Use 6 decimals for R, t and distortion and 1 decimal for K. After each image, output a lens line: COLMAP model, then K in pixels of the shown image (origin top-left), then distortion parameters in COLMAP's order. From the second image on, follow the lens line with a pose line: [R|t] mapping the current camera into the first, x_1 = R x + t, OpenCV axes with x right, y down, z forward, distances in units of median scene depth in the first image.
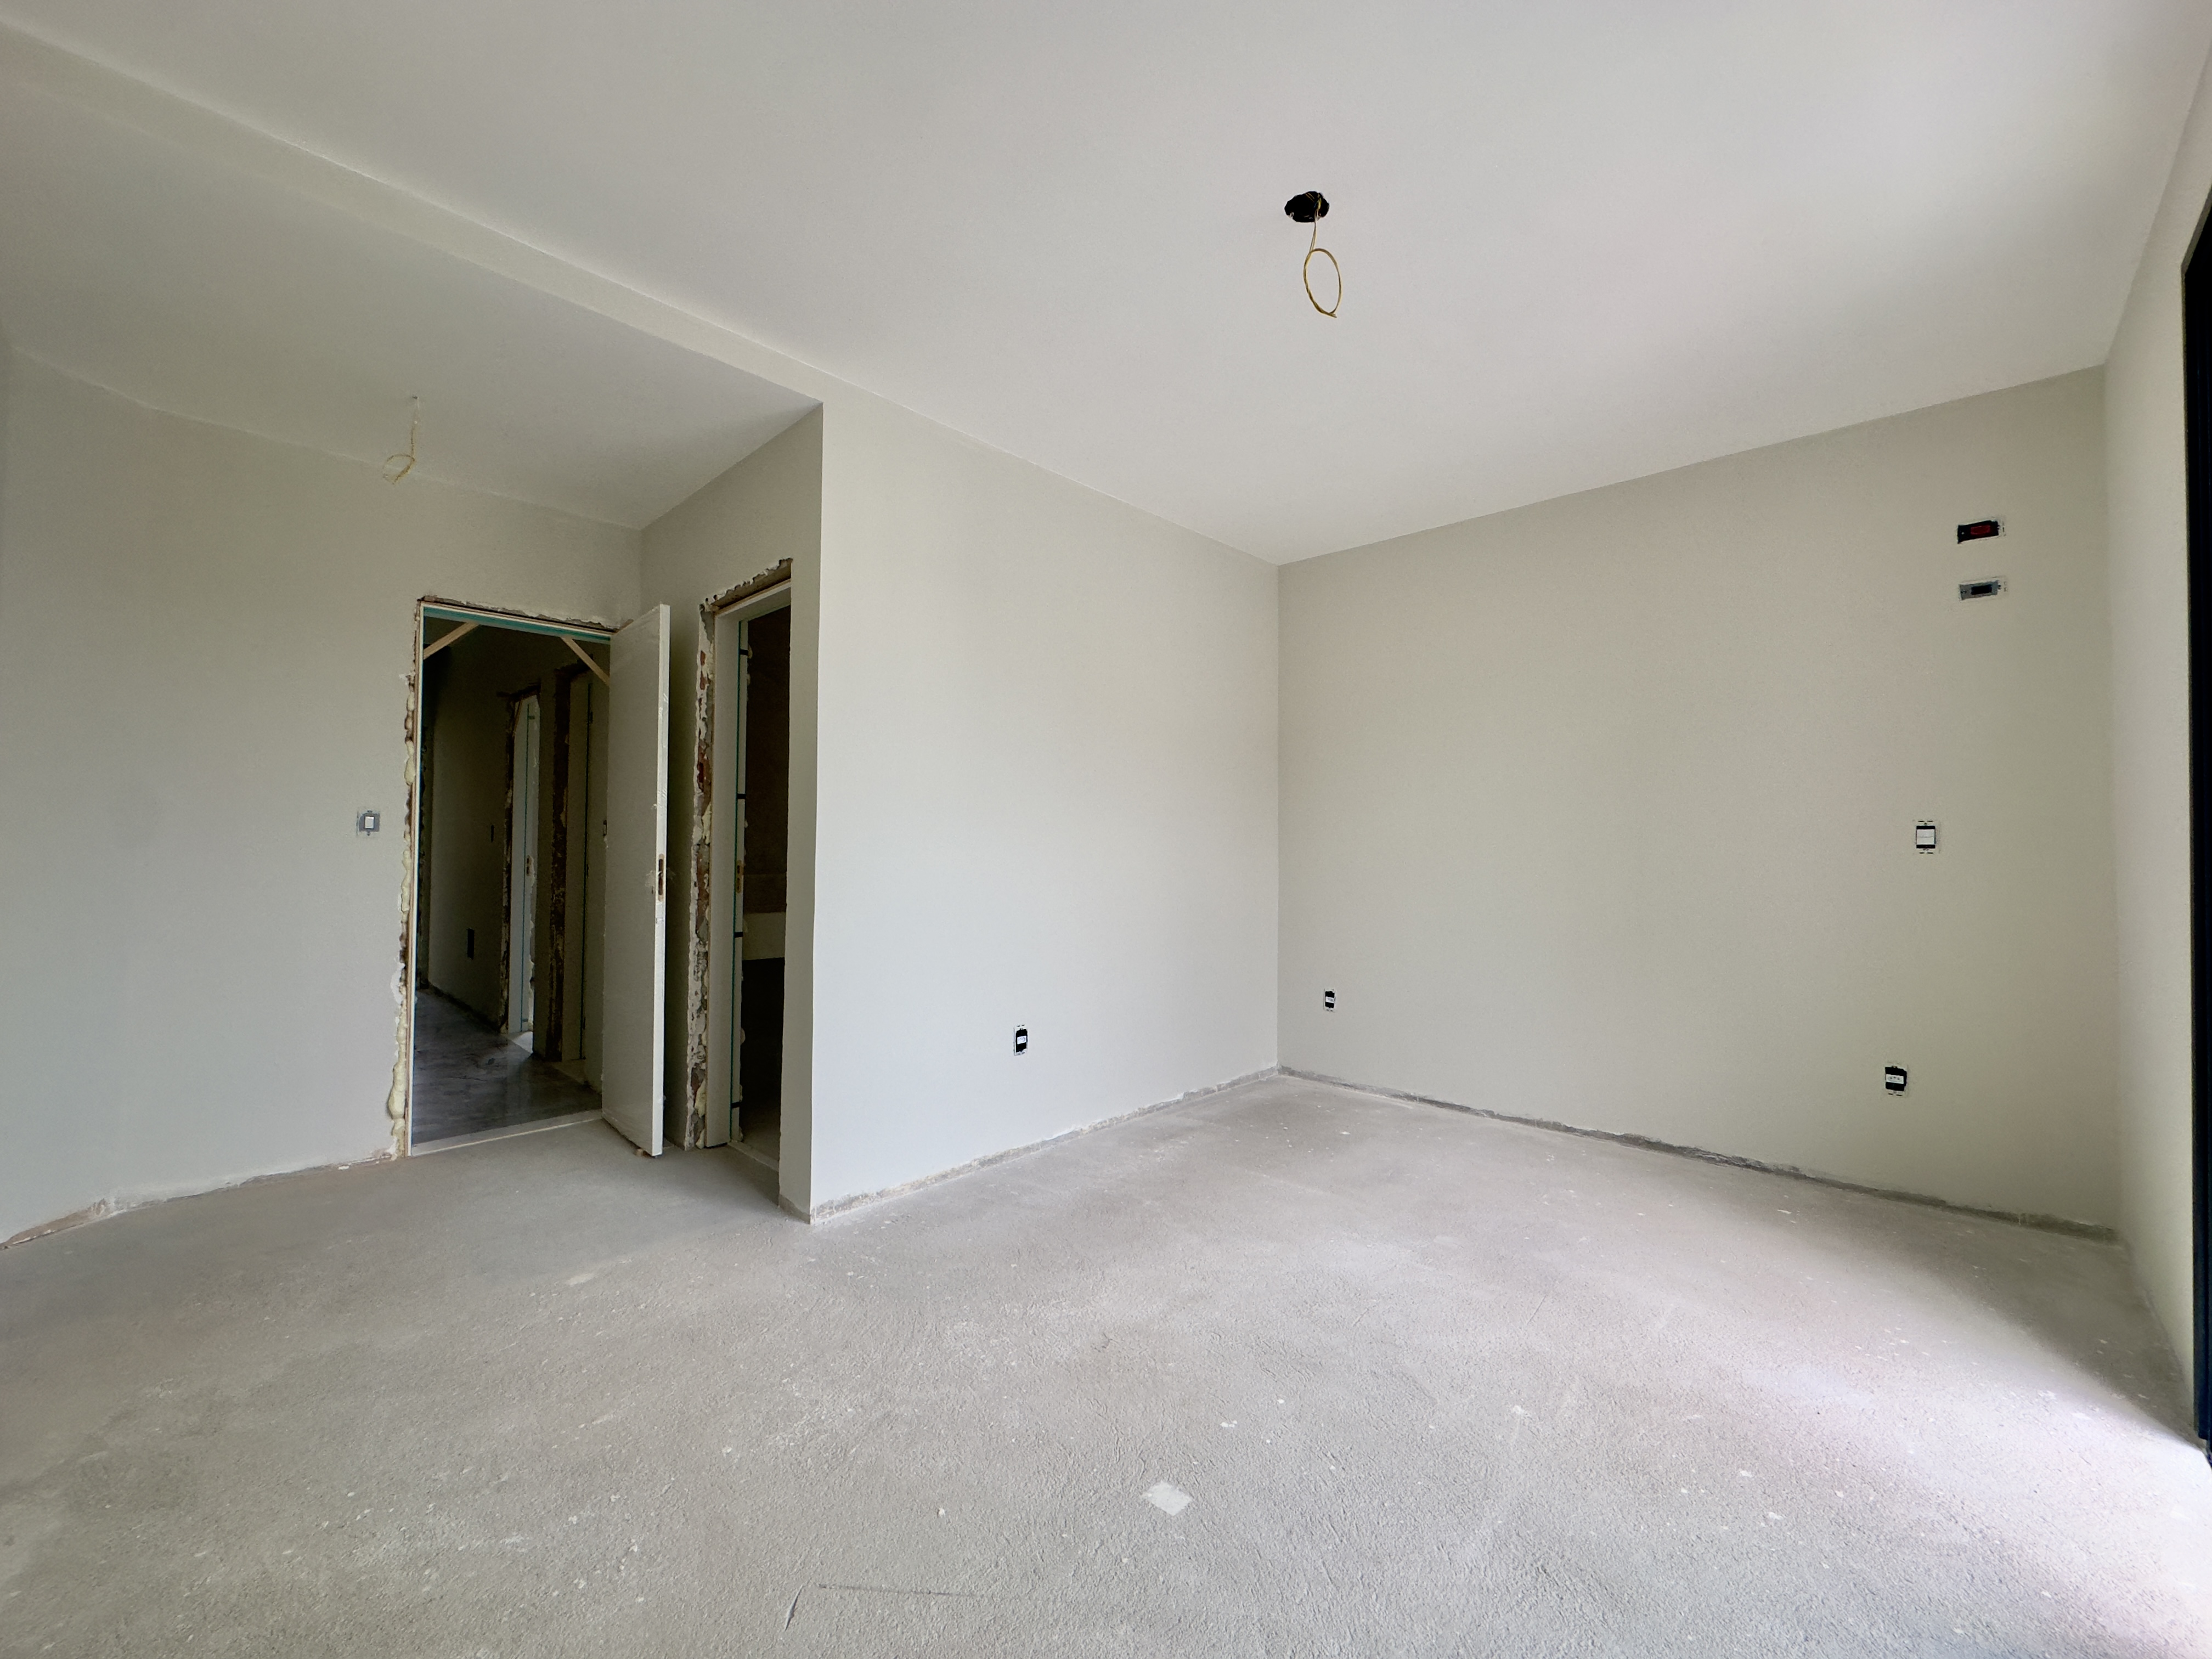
lens RADIAL K [[887.4, 0, 1106.0], [0, 887.4, 829.5], [0, 0, 1]] dist [-0.003287, 0.000961]
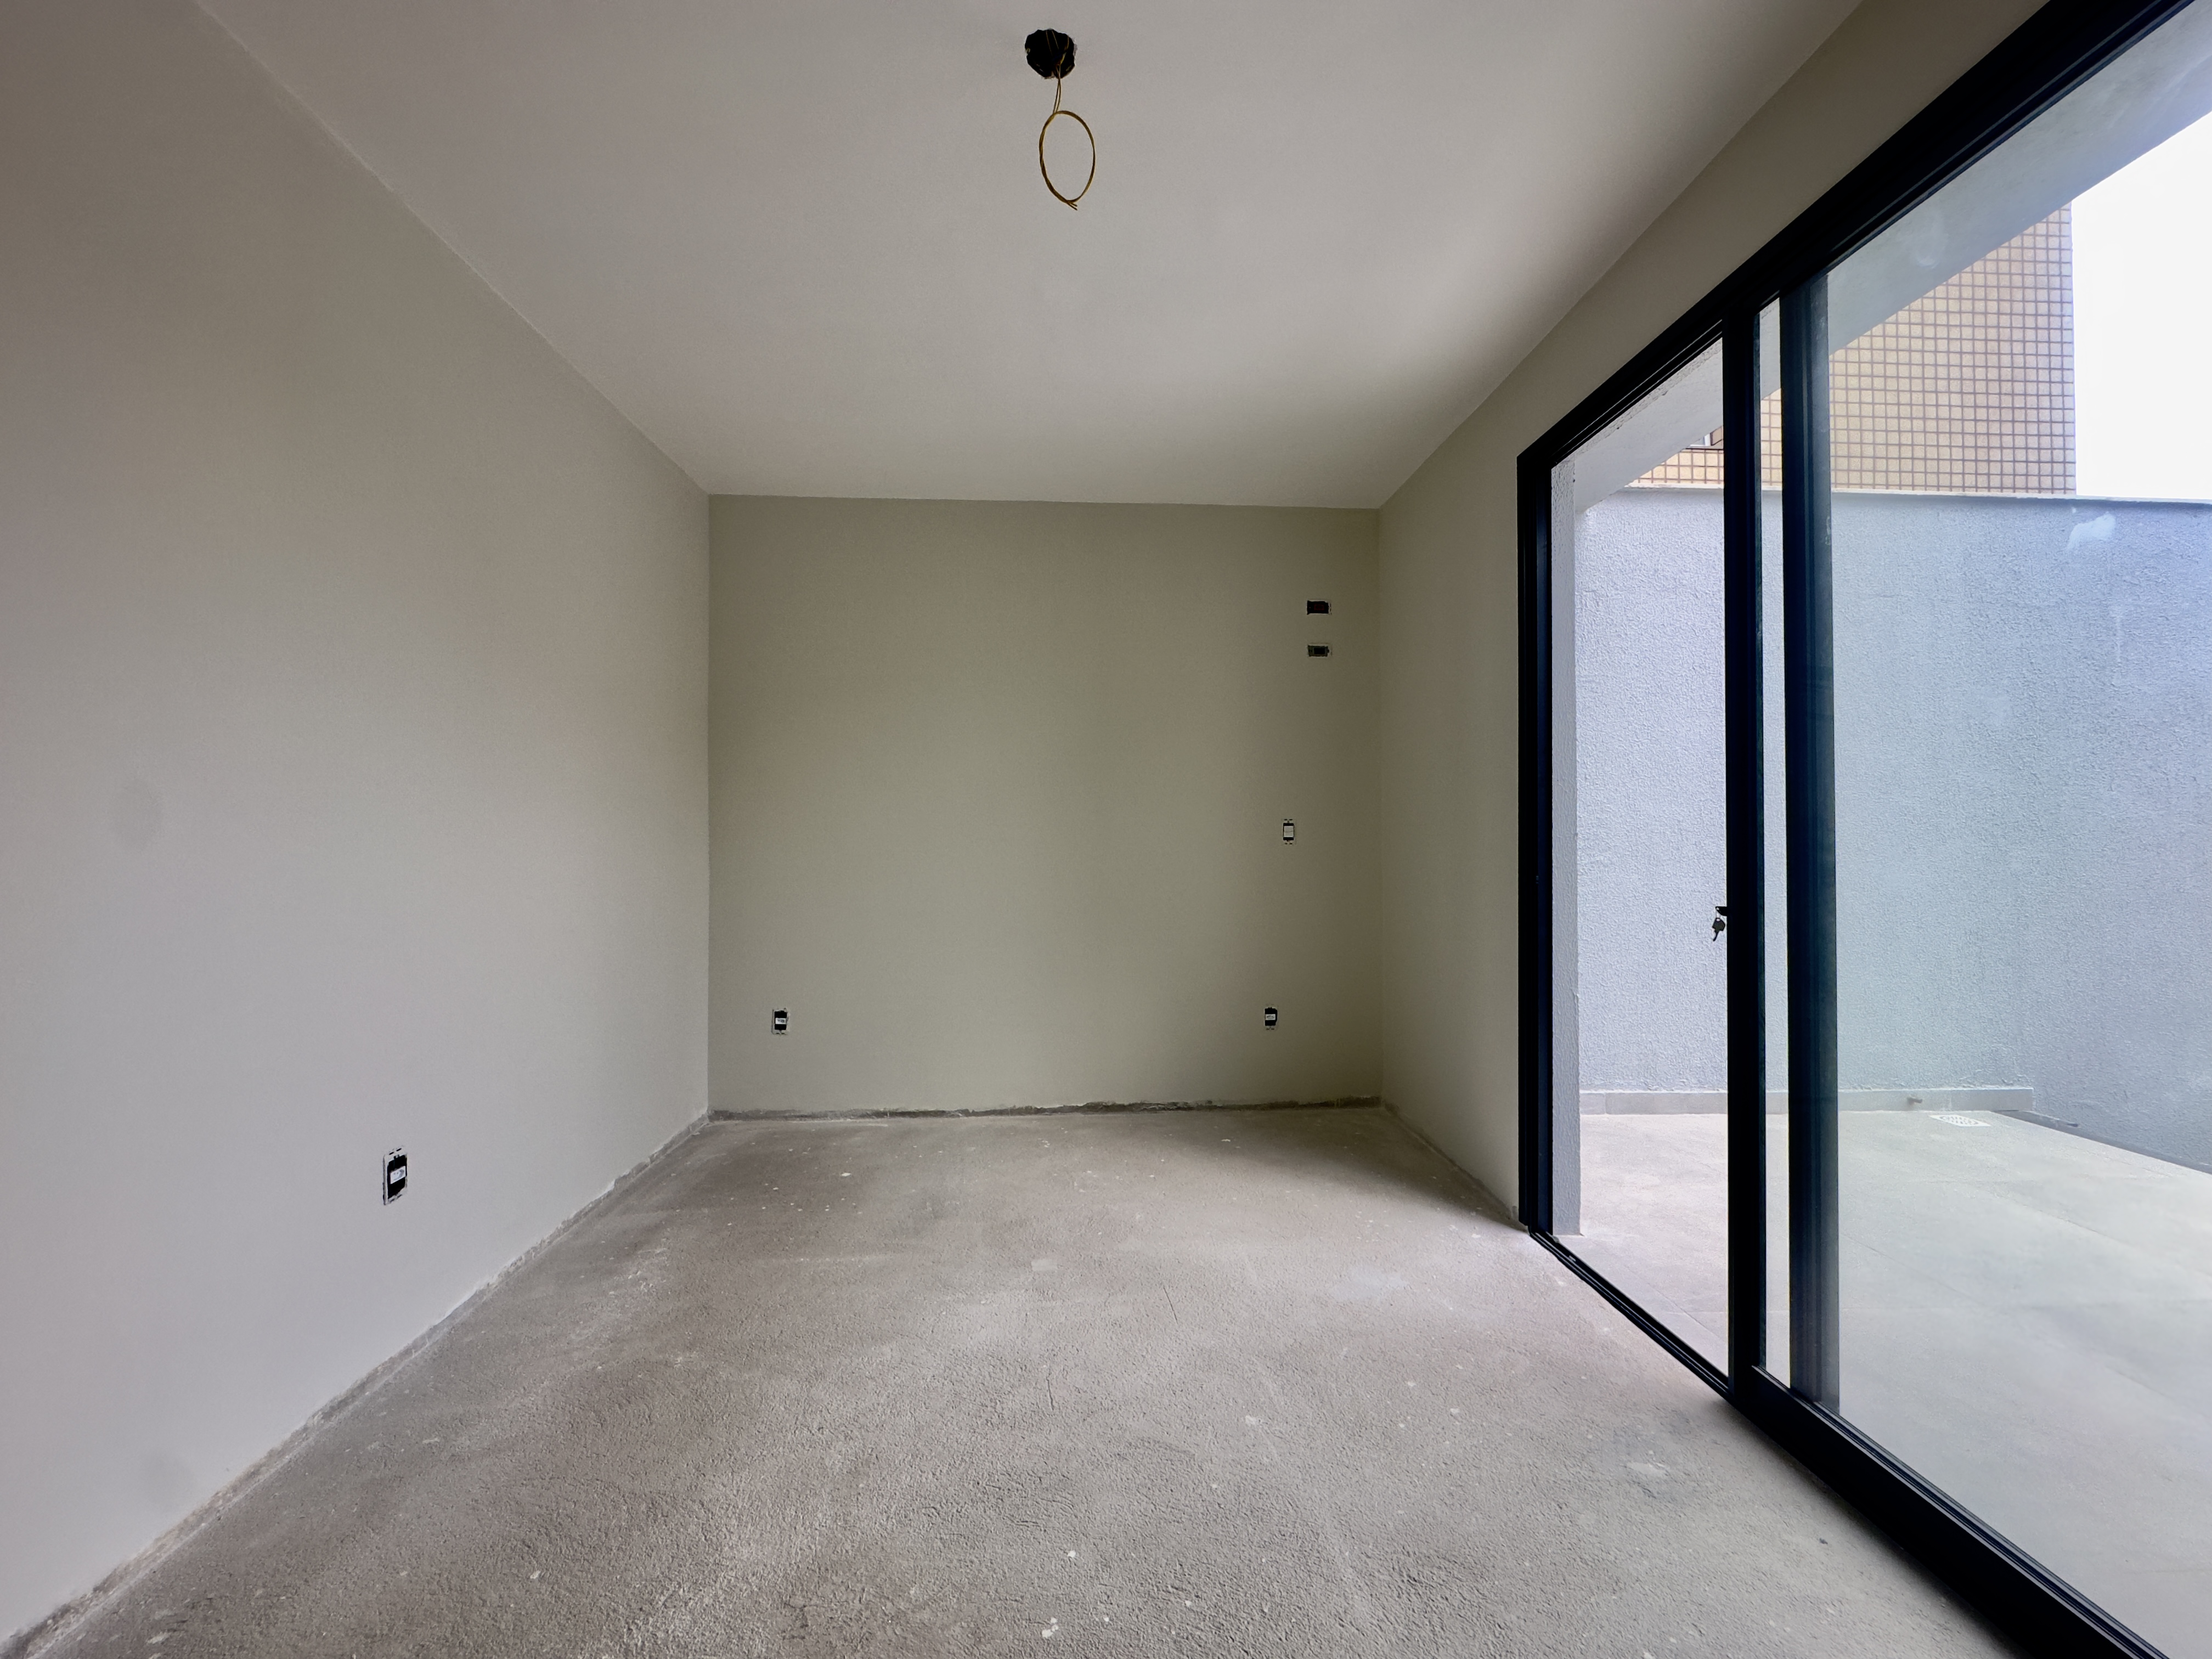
lens RADIAL K [[887.4, 0, 1106.0], [0, 887.4, 829.5], [0, 0, 1]] dist [-0.003287, 0.000961]
pose [[0.687476, -0.000836, 0.726206, -0.205704], [-0.009812, 0.999897, 0.010440, -0.005439], [-0.726141, -0.014302, 0.687397, 0.257333]]
